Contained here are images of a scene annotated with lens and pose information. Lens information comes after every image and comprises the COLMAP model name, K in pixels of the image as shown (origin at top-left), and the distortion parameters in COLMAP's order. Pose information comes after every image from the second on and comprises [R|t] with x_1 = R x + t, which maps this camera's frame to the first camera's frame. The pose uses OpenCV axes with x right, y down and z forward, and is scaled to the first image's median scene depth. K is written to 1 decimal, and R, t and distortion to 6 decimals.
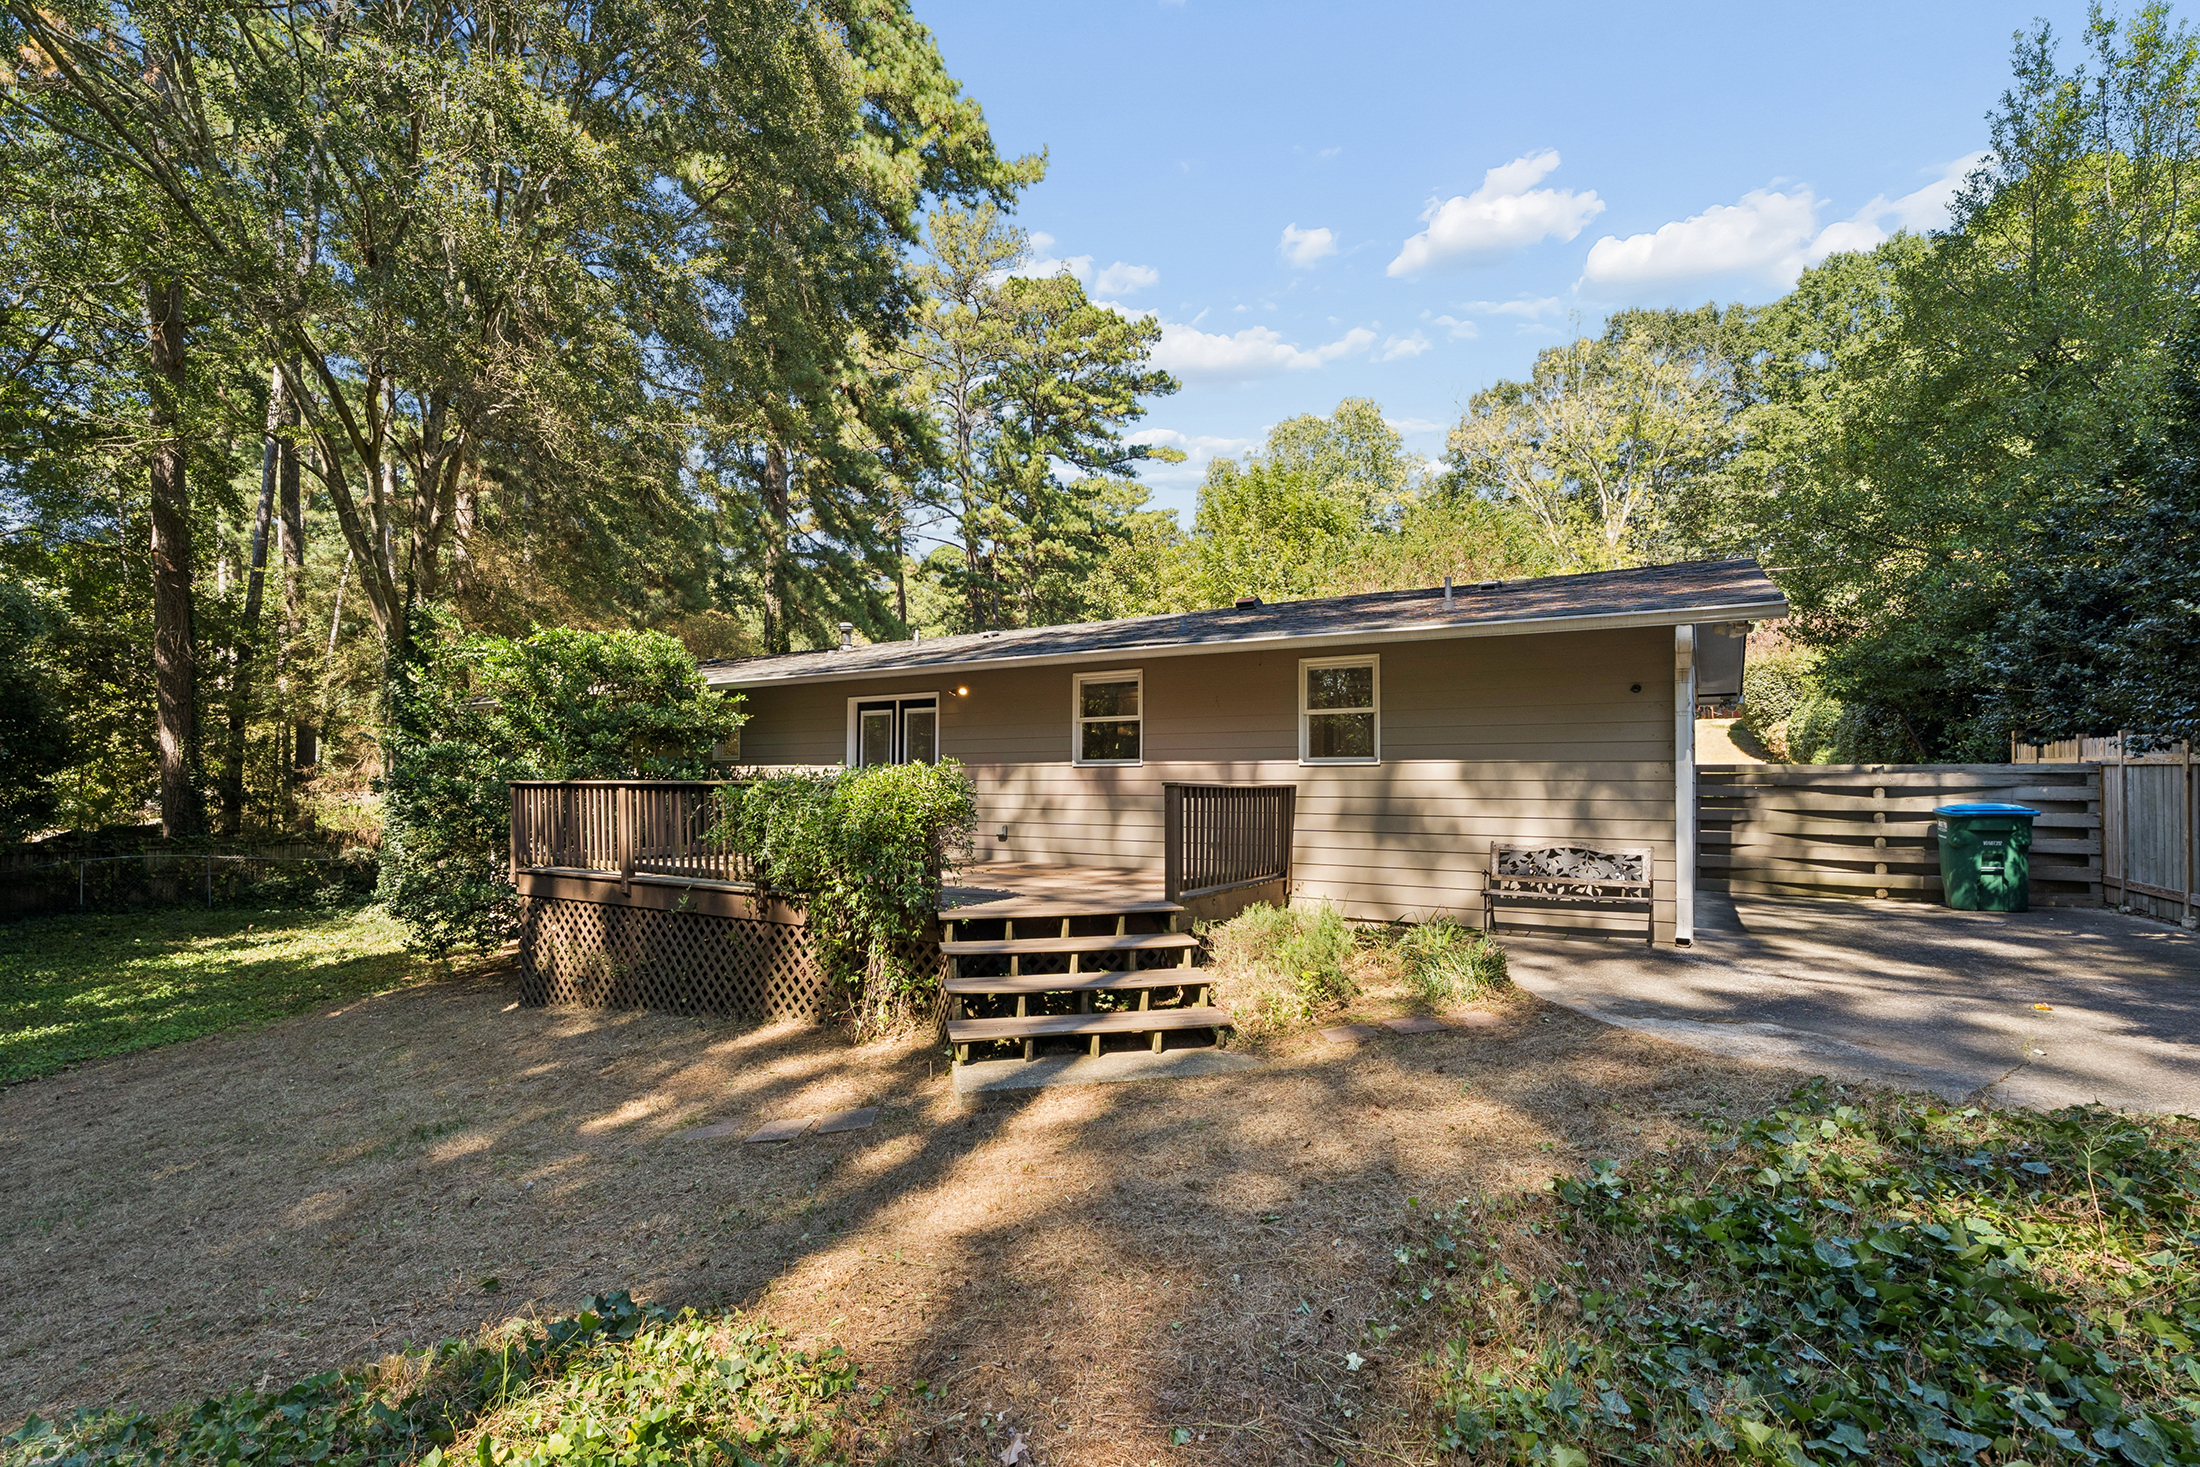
lens RADIAL K [[986.3, 0, 1085.1], [0, 986.3, 767.0], [0, 0, 1]] dist [-0.000938, -0.000010]
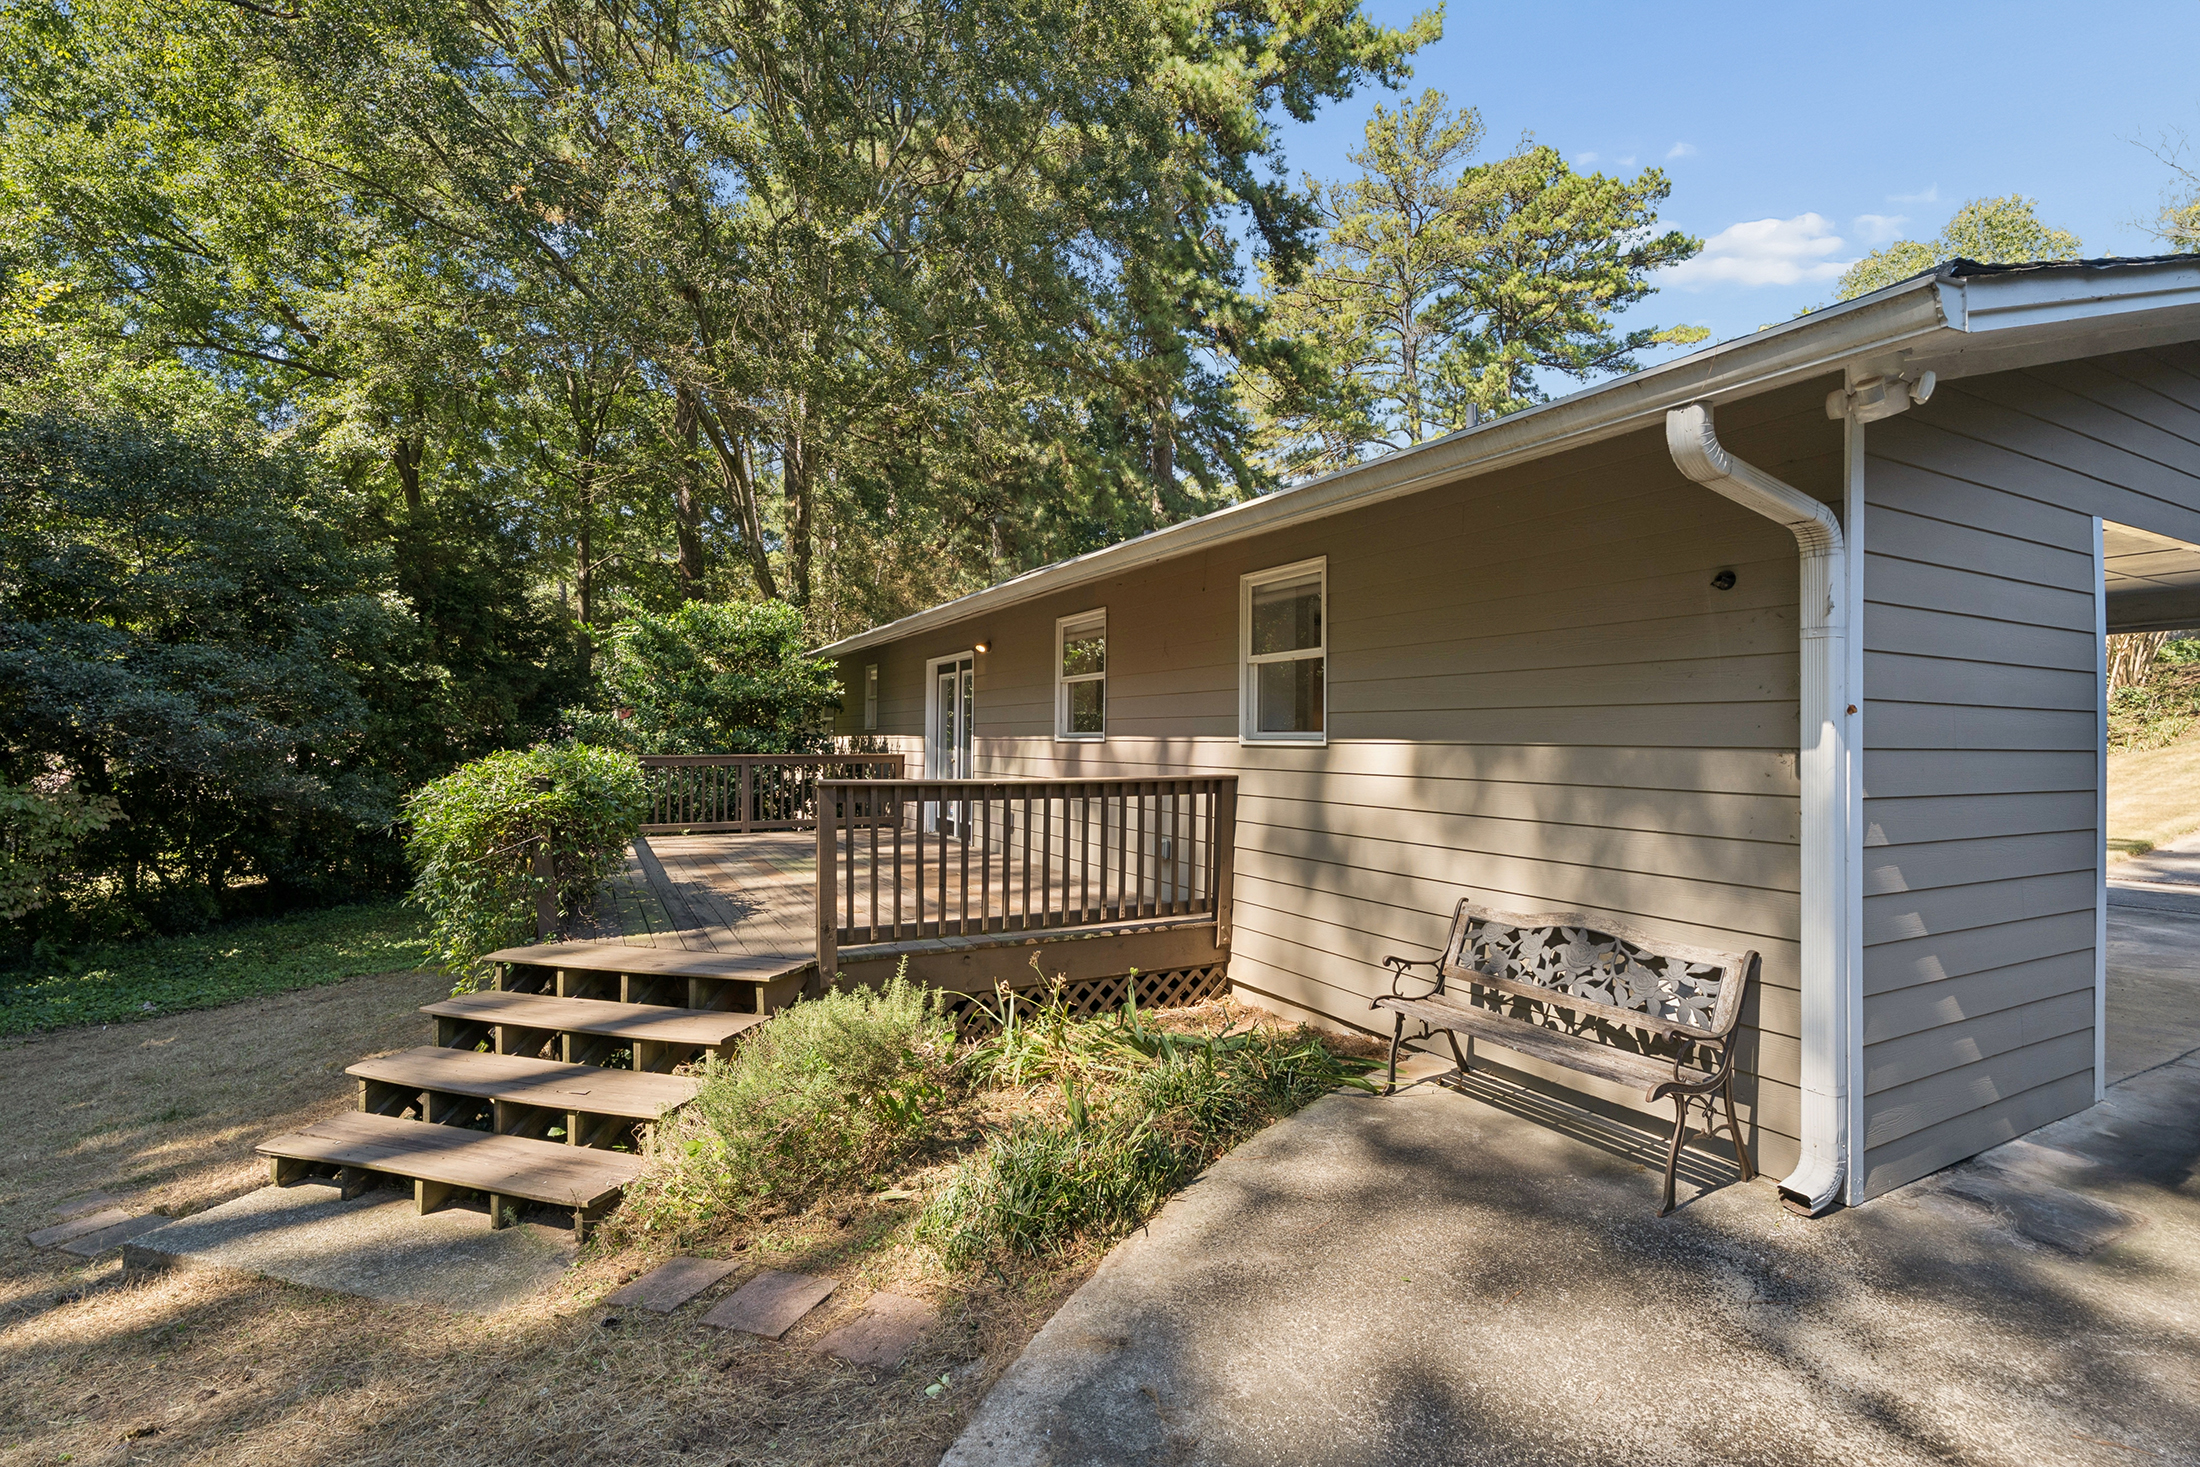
lens RADIAL K [[977.9, 0, 1100.0], [0, 977.9, 733.5], [0, 0, 1]] dist [0.001043, -0.000433]
pose [[0.864755, 0.000335, -0.502195, 0.350345], [0.005449, 0.999935, 0.010050, -0.011867], [0.502165, -0.011427, 0.864696, 0.320078]]
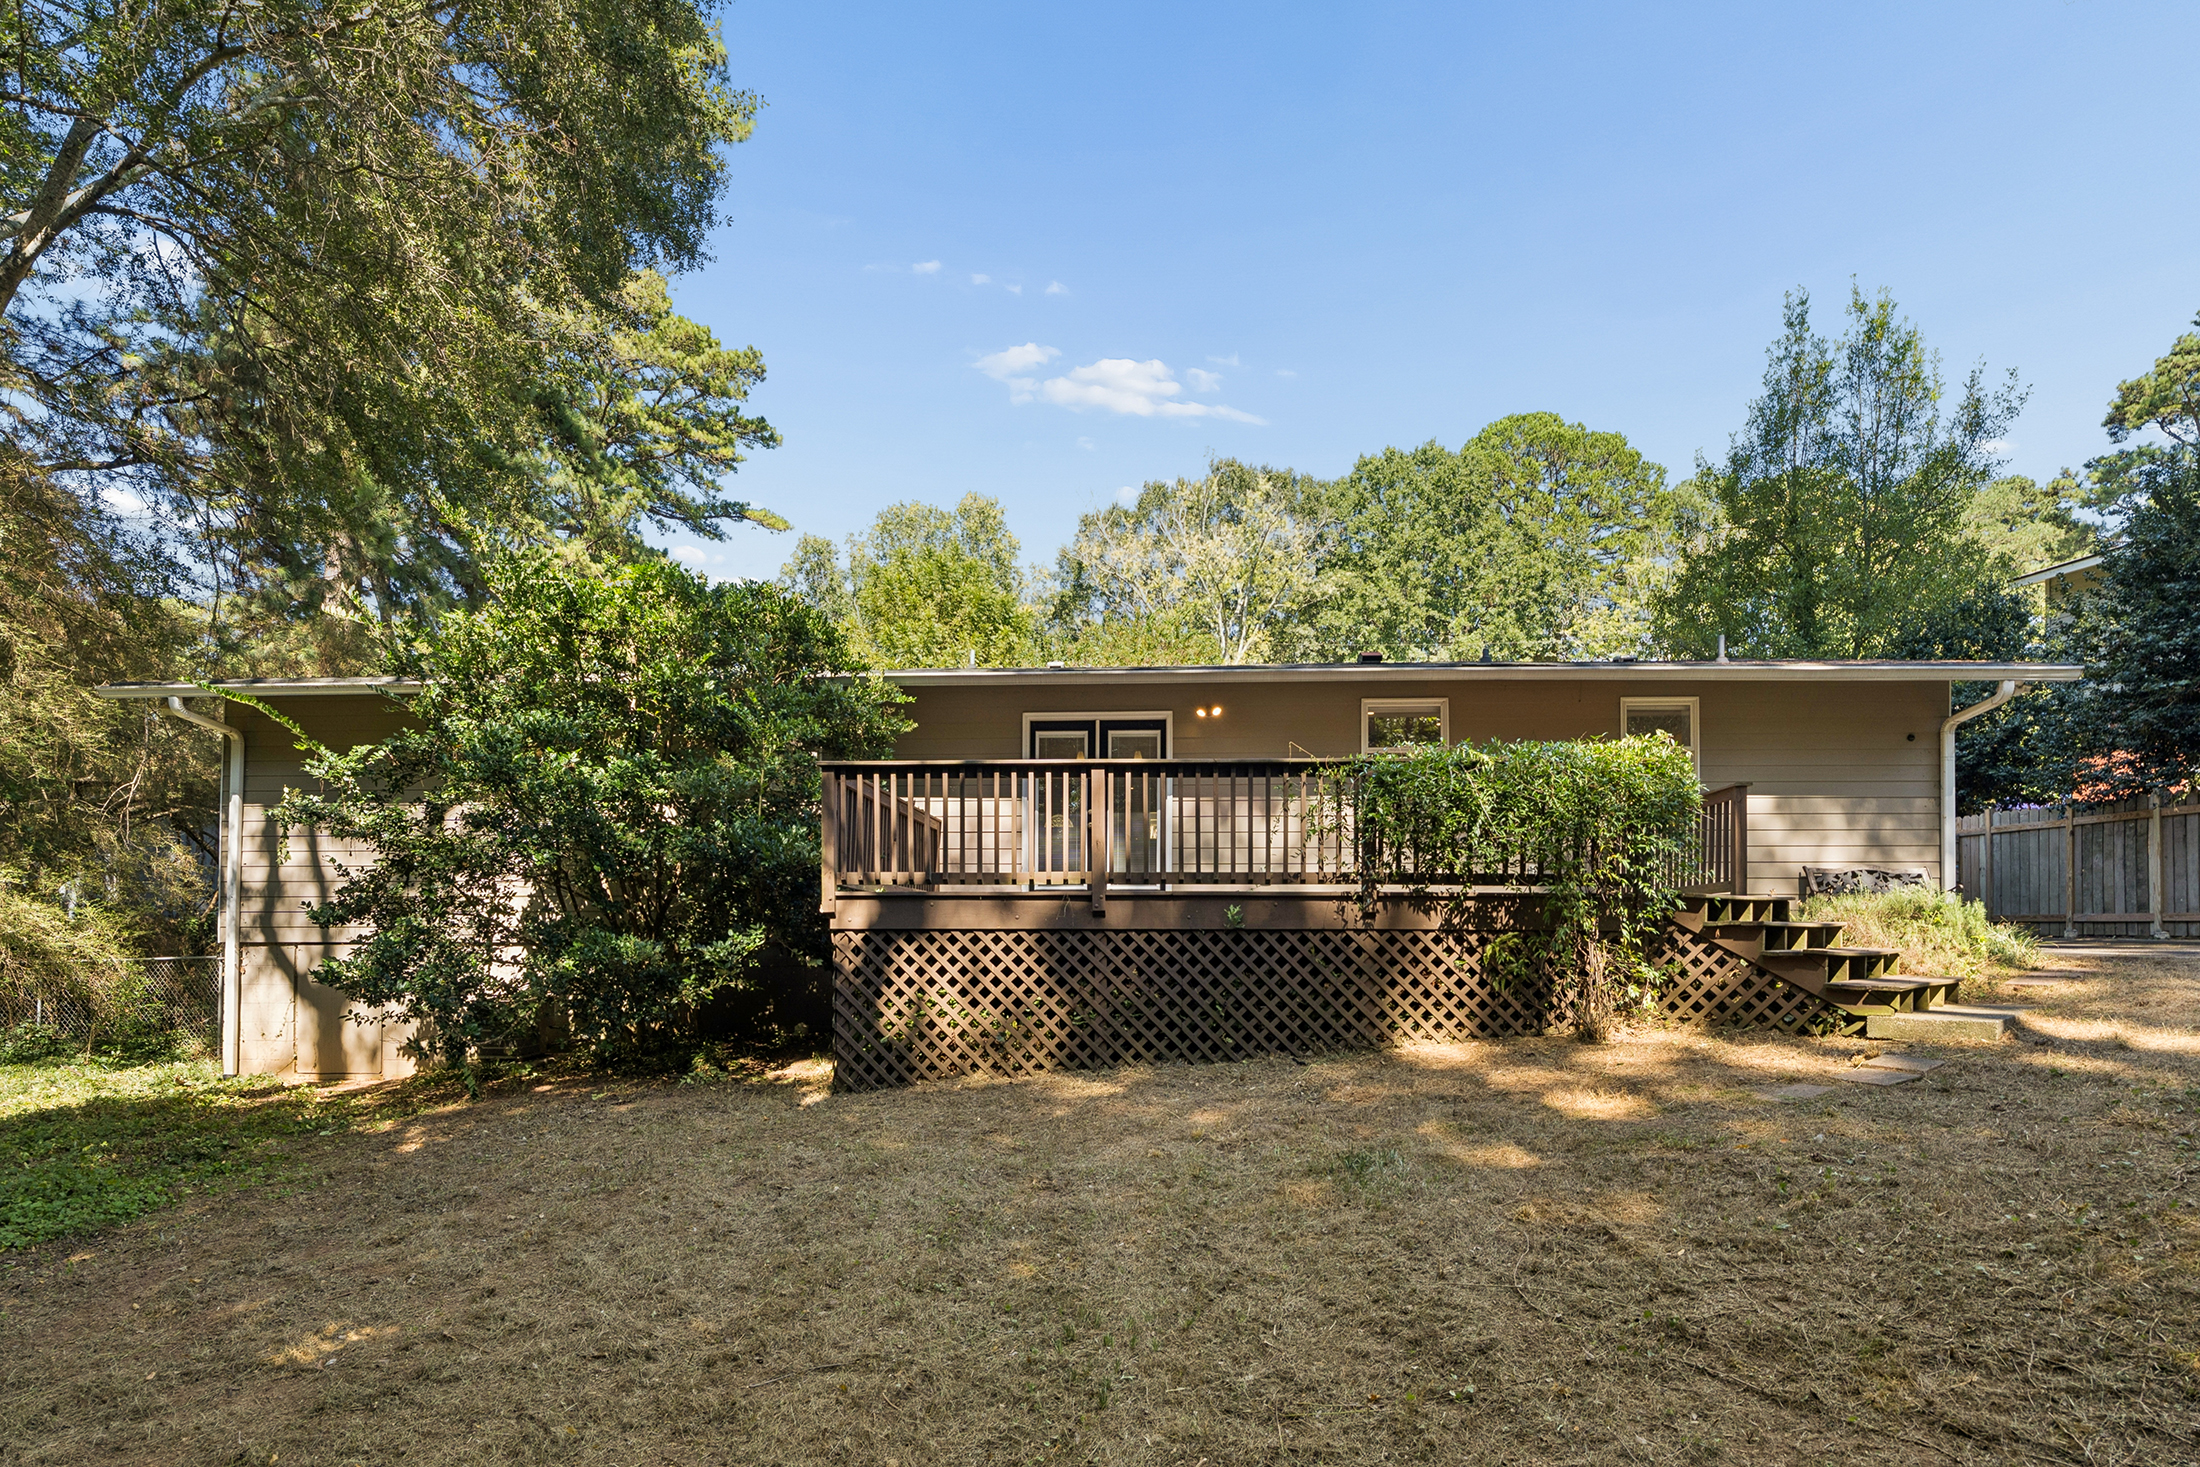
lens RADIAL K [[1110.6, 0, 1092.1], [0, 1110.6, 921.7], [0, 0, 1]] dist [-0.003222, -0.000216]
pose [[0.871565, 0.003996, 0.490263, -0.648086], [-0.006120, 0.999978, 0.002729, 0.097962], [-0.490241, -0.005379, 0.871570, 0.196418]]
